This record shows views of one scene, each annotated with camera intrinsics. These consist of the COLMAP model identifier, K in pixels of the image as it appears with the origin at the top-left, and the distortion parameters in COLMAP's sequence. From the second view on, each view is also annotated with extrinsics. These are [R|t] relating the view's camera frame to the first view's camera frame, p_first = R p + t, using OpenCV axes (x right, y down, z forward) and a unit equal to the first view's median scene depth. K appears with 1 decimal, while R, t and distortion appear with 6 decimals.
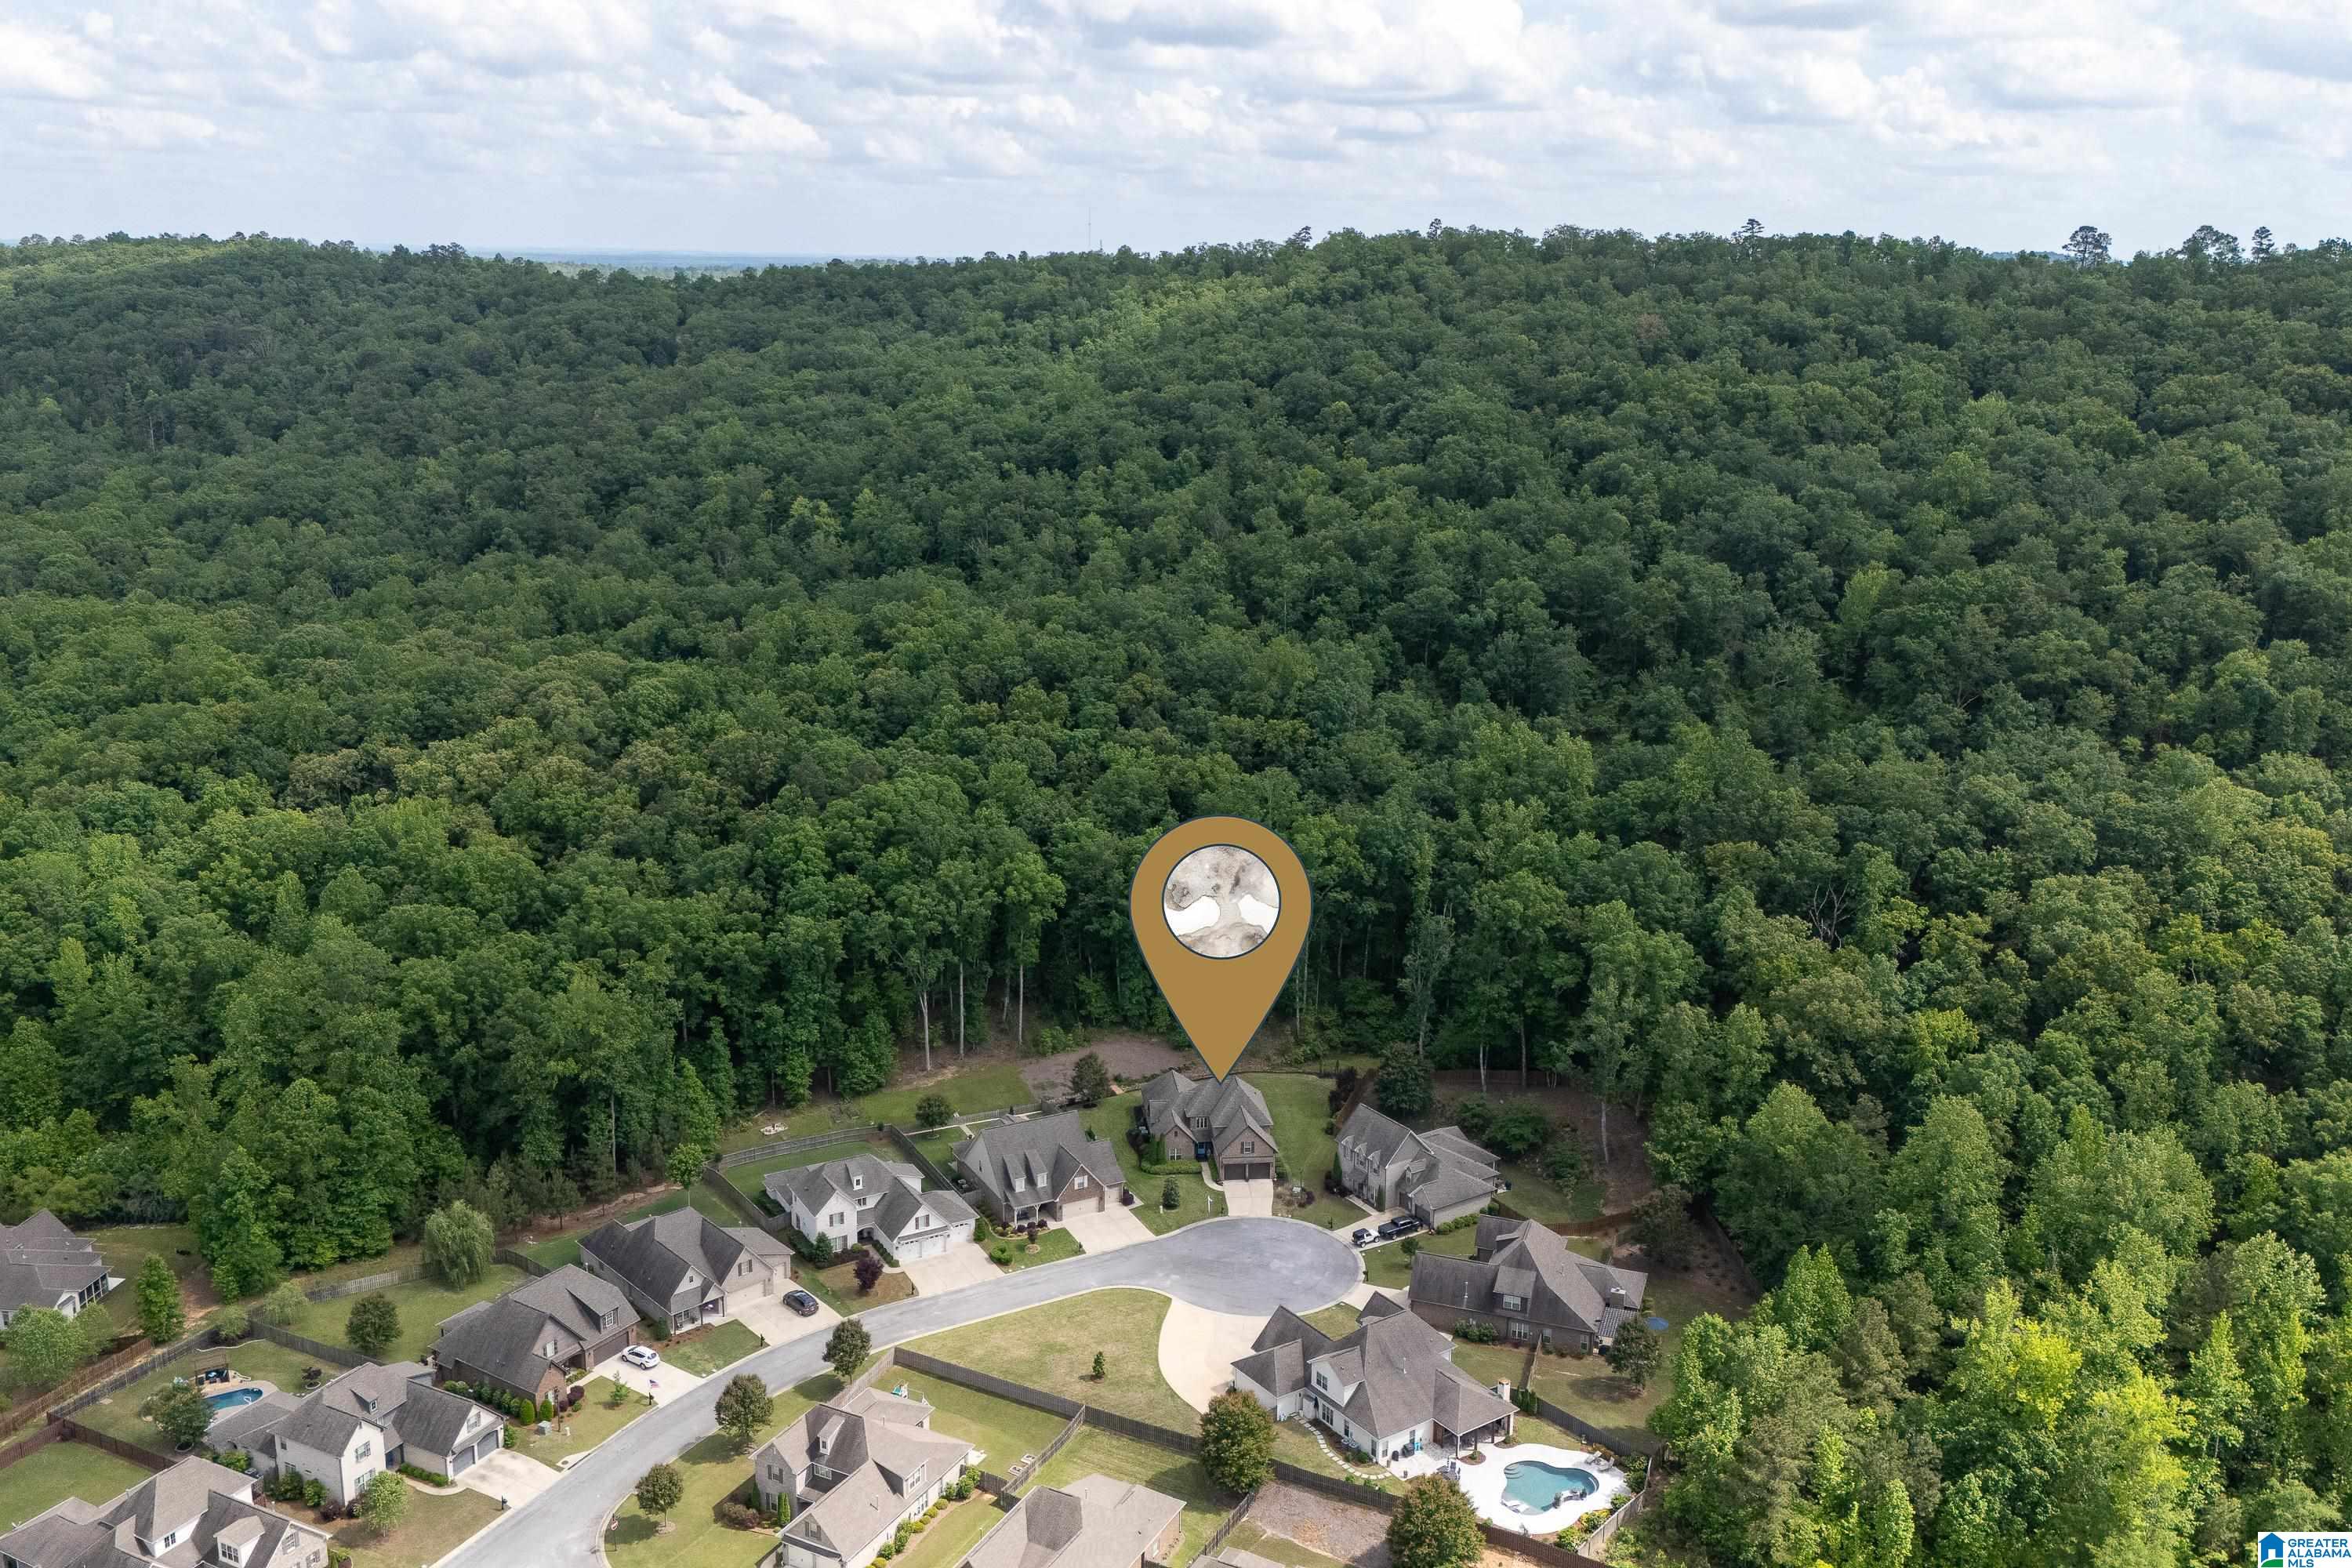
lens RADIAL K [[2049.0, 0, 1176.0], [0, 2049.0, 784.0], [0, 0, 1]] dist [0.079042, -0.085146]
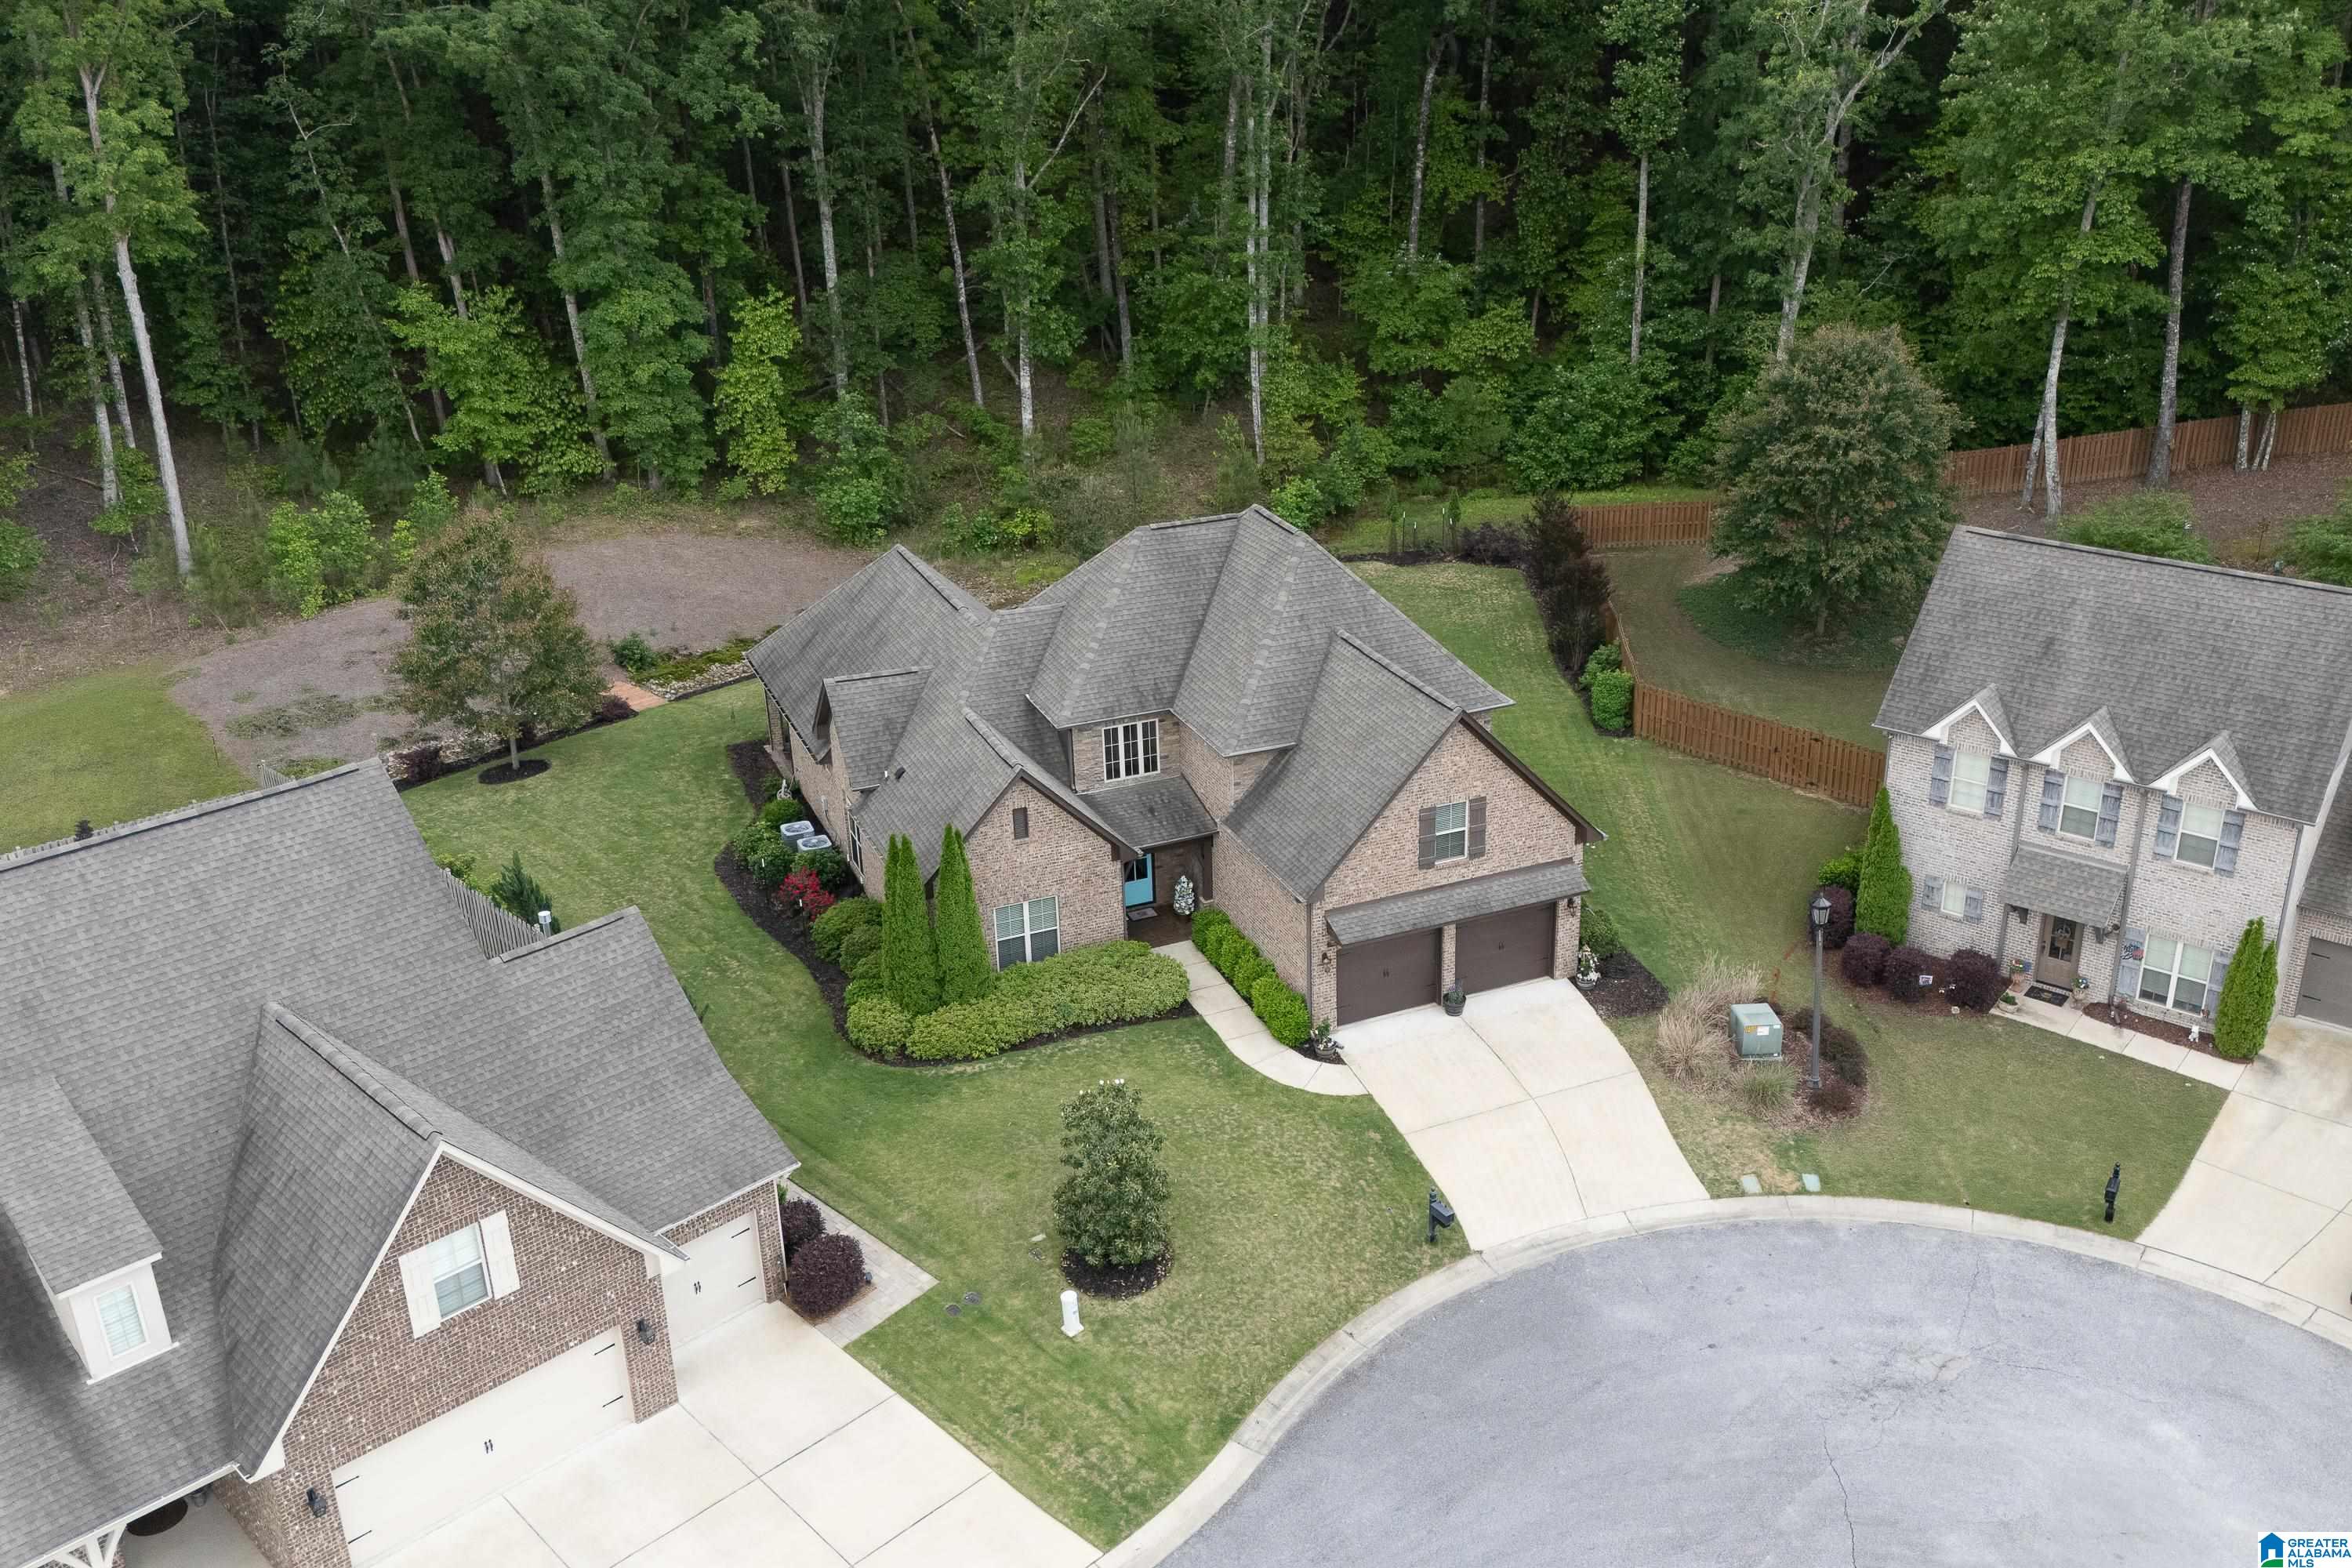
lens RADIAL K [[2058.6, 0, 1314.0], [0, 2058.6, 768.2], [0, 0, 1]] dist [0.083646, -0.101119]
pose [[0.947106, -0.137946, 0.289759, -0.028124], [0.096794, 0.983644, 0.151906, 0.143092], [-0.305975, -0.115824, 0.944968, 0.834948]]
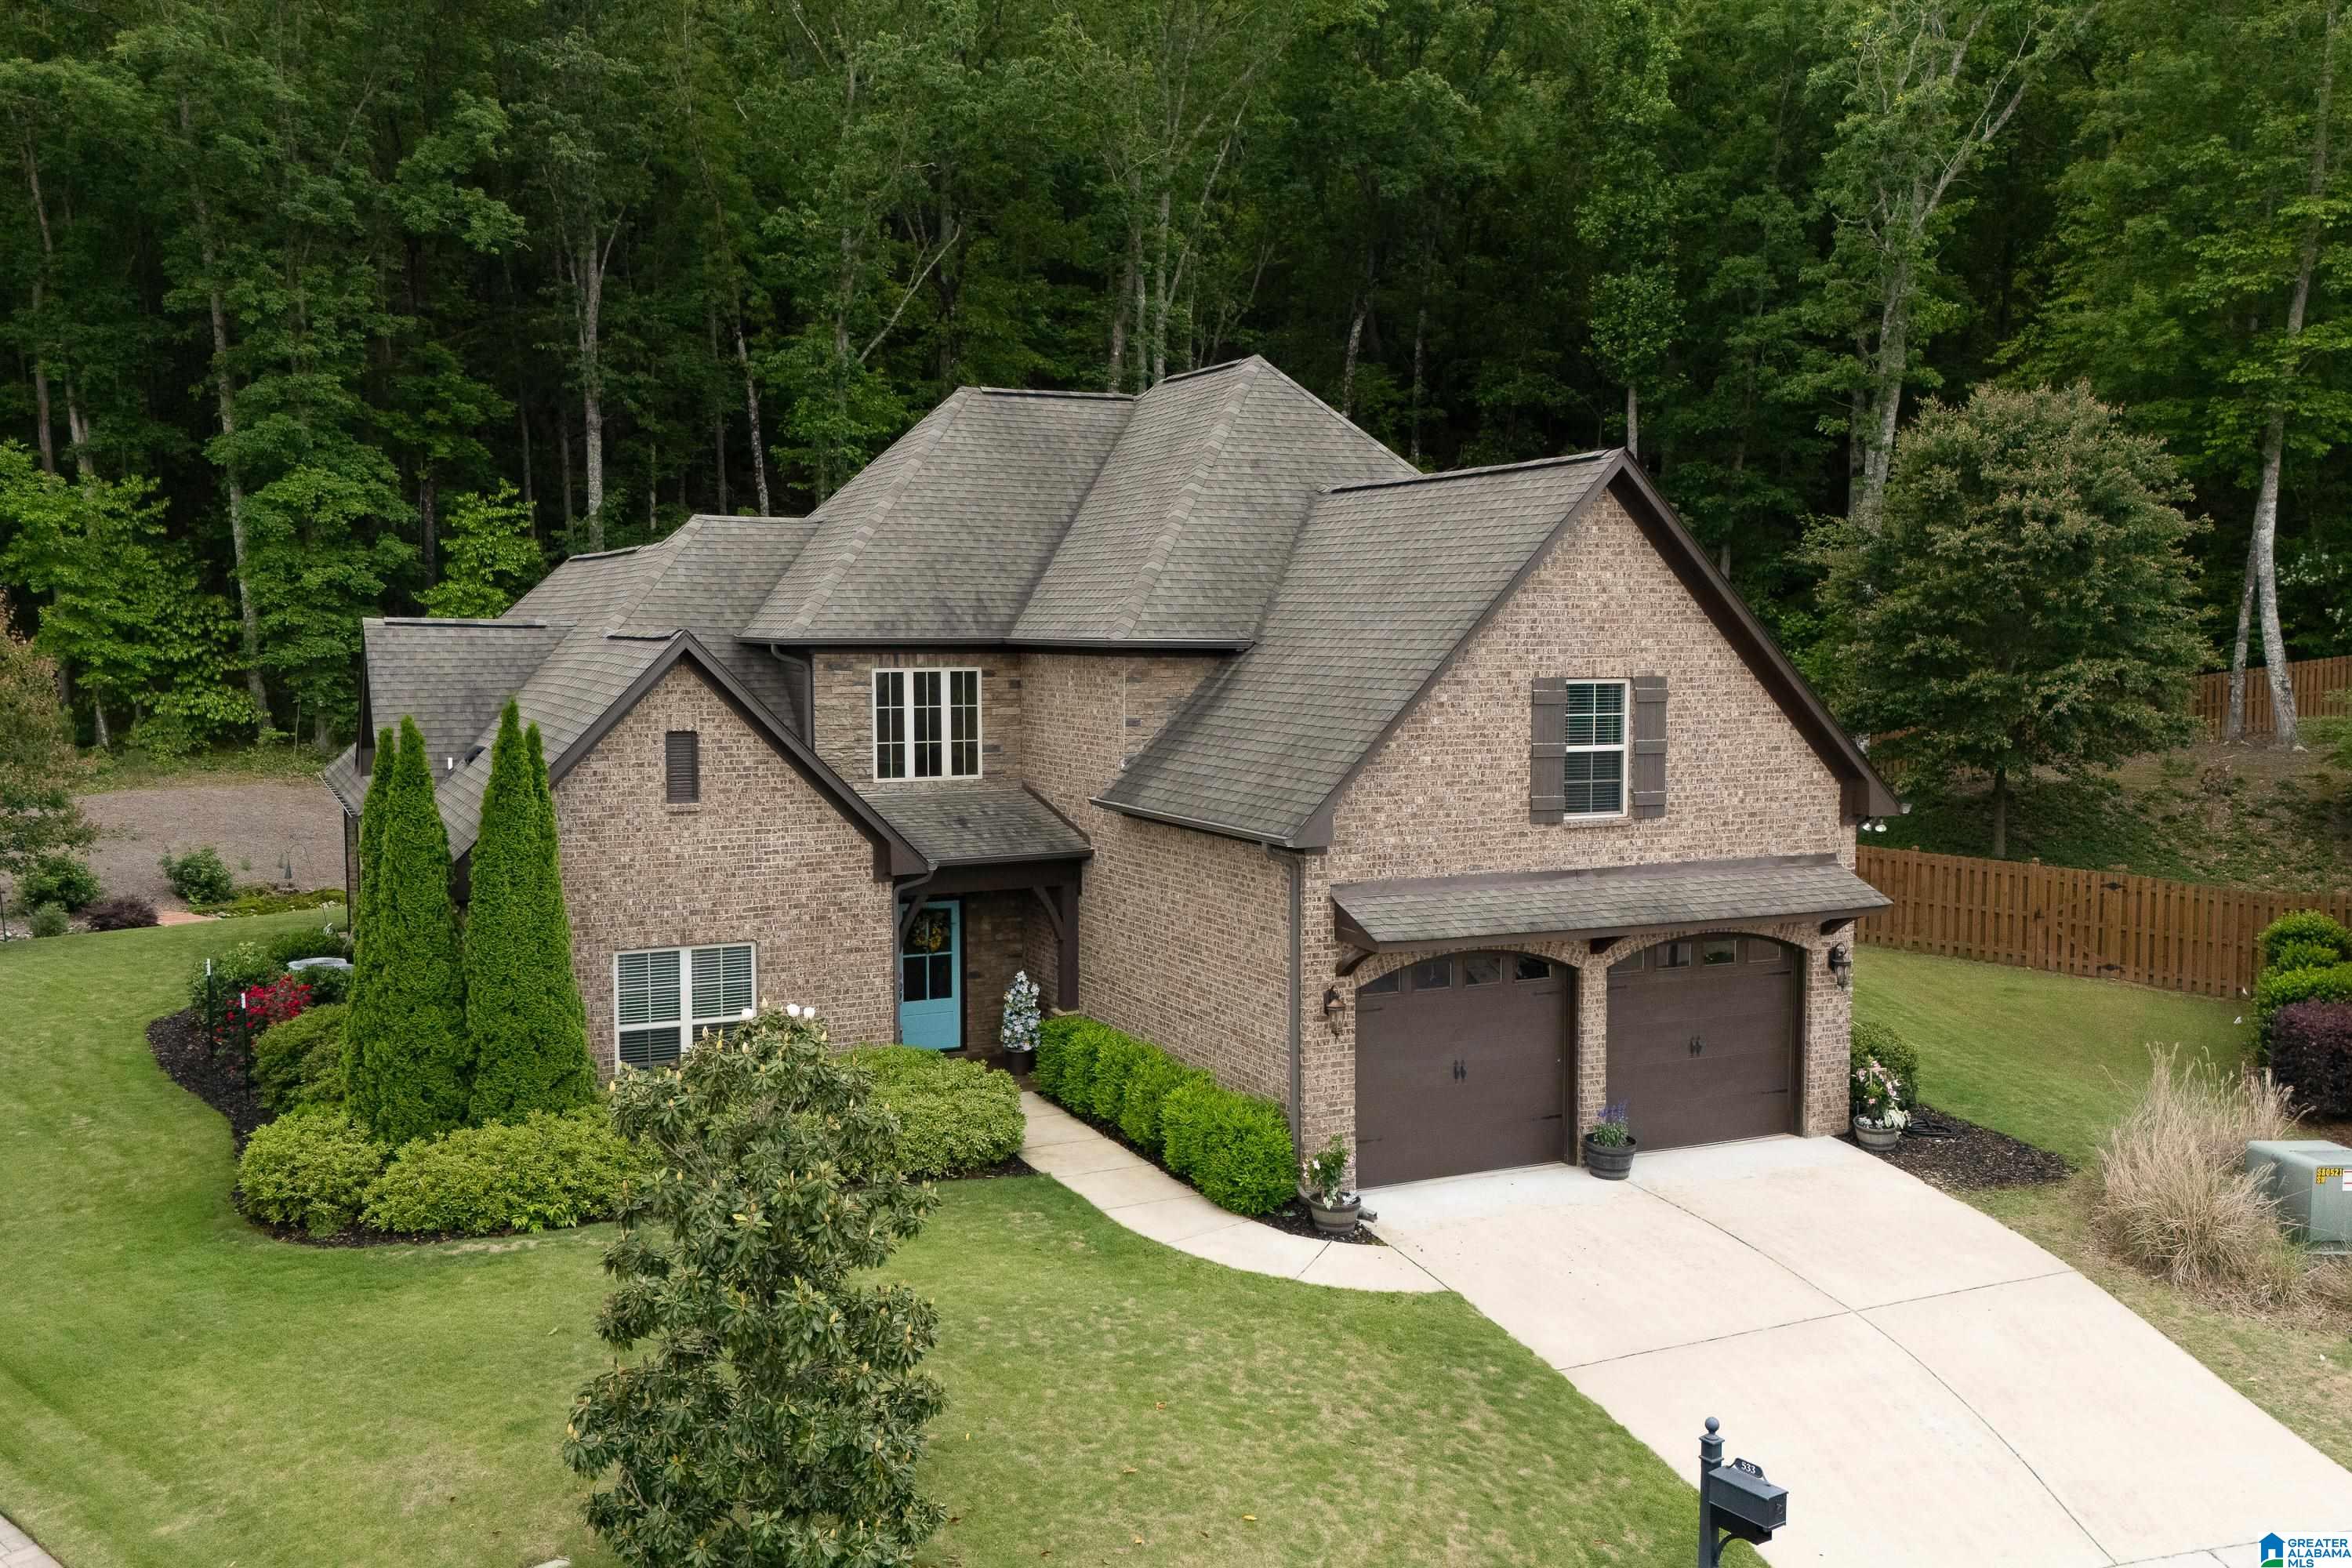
lens RADIAL K [[2049.0, 0, 1176.0], [0, 2049.0, 784.0], [0, 0, 1]] dist [0.079042, -0.085146]
pose [[0.947753, -0.037492, 0.316795, -0.008114], [0.092412, 0.982756, -0.160161, 0.190322], [-0.305327, 0.181069, 0.934874, 0.927960]]
